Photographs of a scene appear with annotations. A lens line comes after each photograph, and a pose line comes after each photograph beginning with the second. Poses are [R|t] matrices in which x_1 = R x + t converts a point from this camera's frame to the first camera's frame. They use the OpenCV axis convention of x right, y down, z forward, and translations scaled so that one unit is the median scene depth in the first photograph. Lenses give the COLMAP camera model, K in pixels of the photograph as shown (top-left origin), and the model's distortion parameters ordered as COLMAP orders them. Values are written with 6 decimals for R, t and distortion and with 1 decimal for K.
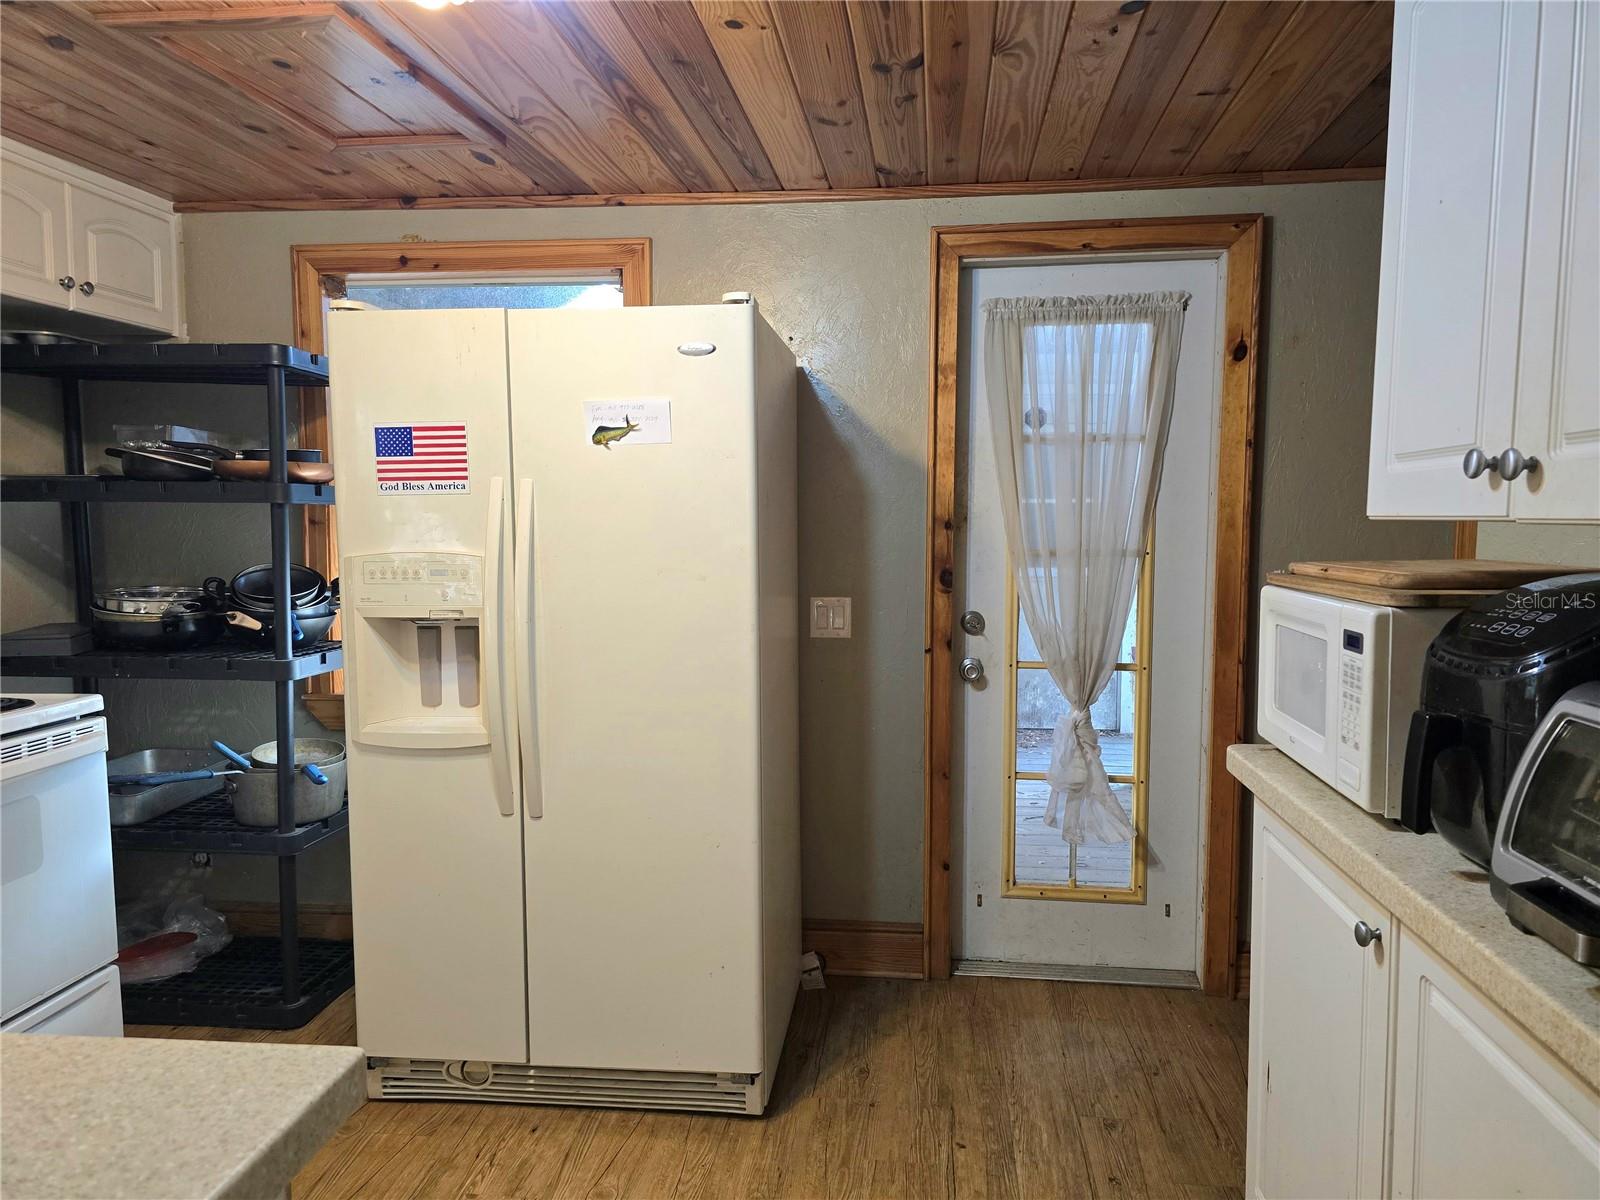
lens RADIAL K [[1088.2, 0, 800.0], [0, 1088.2, 600.0], [0, 0, 1]] dist [0.053682, -0.040265]
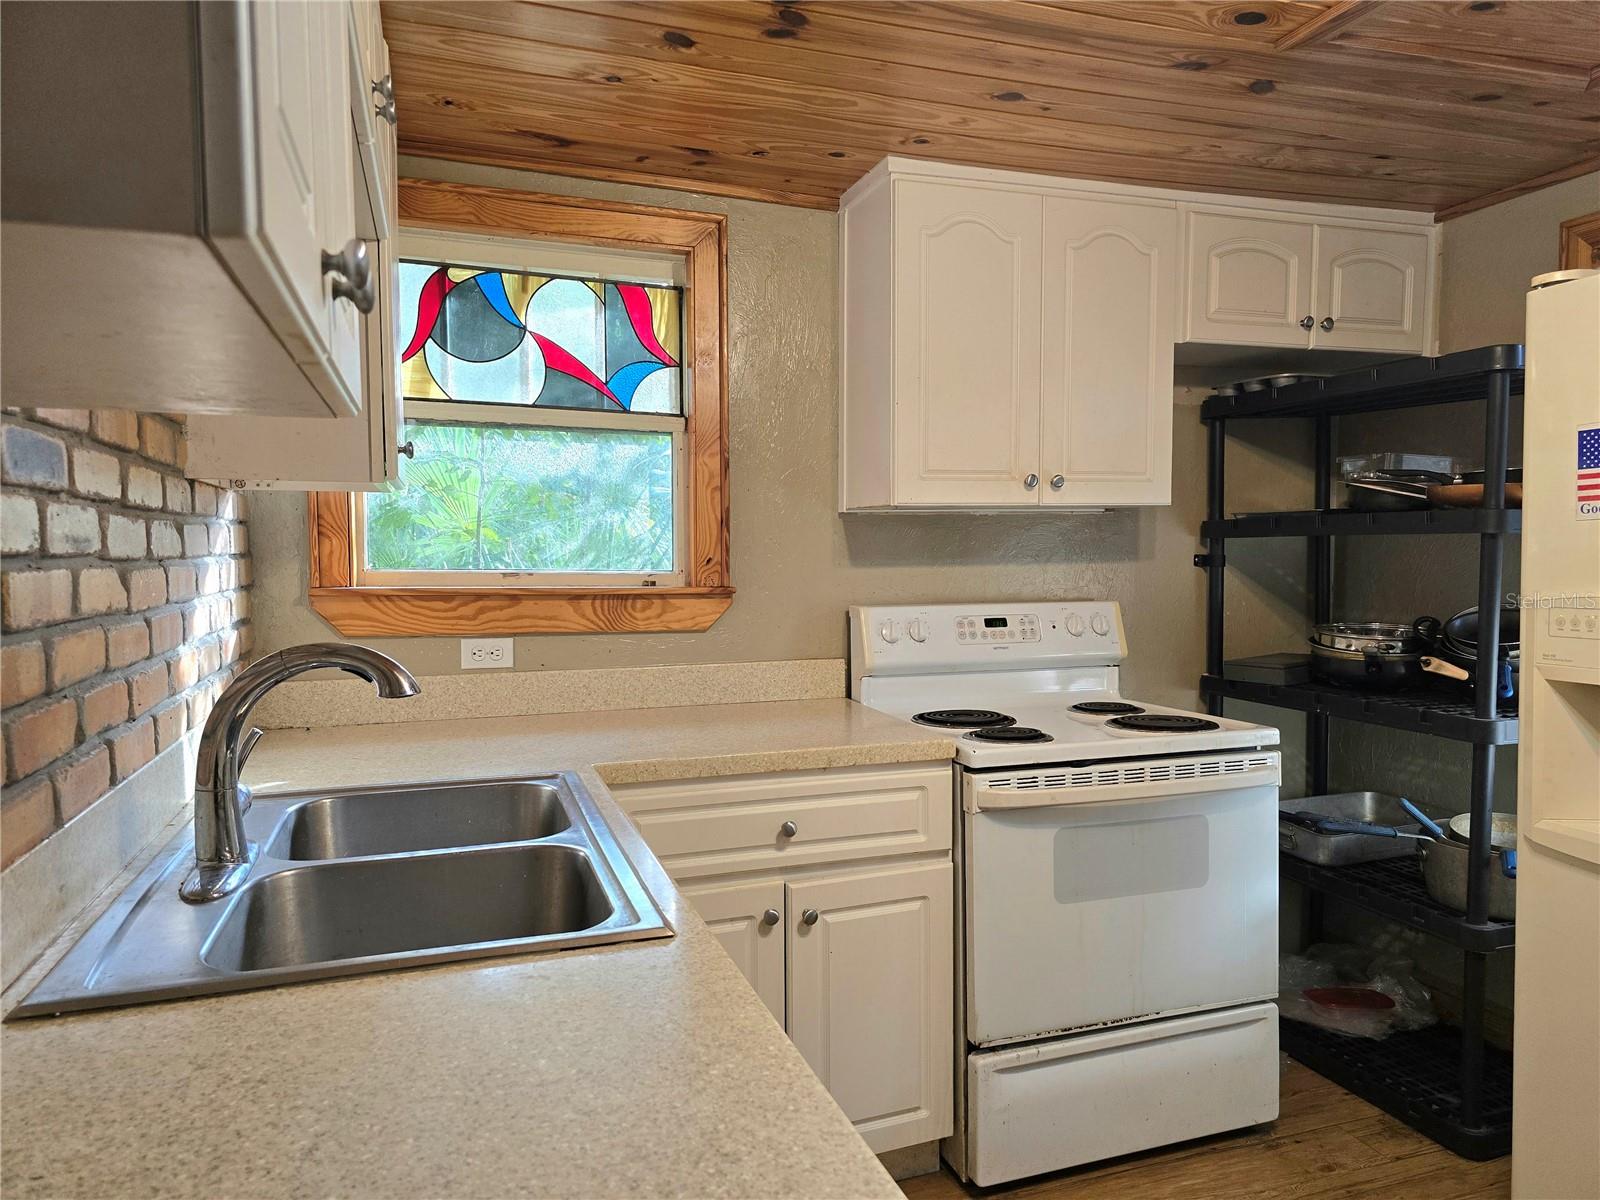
lens RADIAL K [[1068.4, 0, 806.6], [0, 1068.4, 604.6], [0, 0, 1]] dist [0.068862, -0.054728]
pose [[0.422481, 0.040019, -0.905488, 0.061447], [-0.061390, 0.997994, 0.015464, -0.013647], [0.904290, 0.049054, 0.424090, 0.169246]]
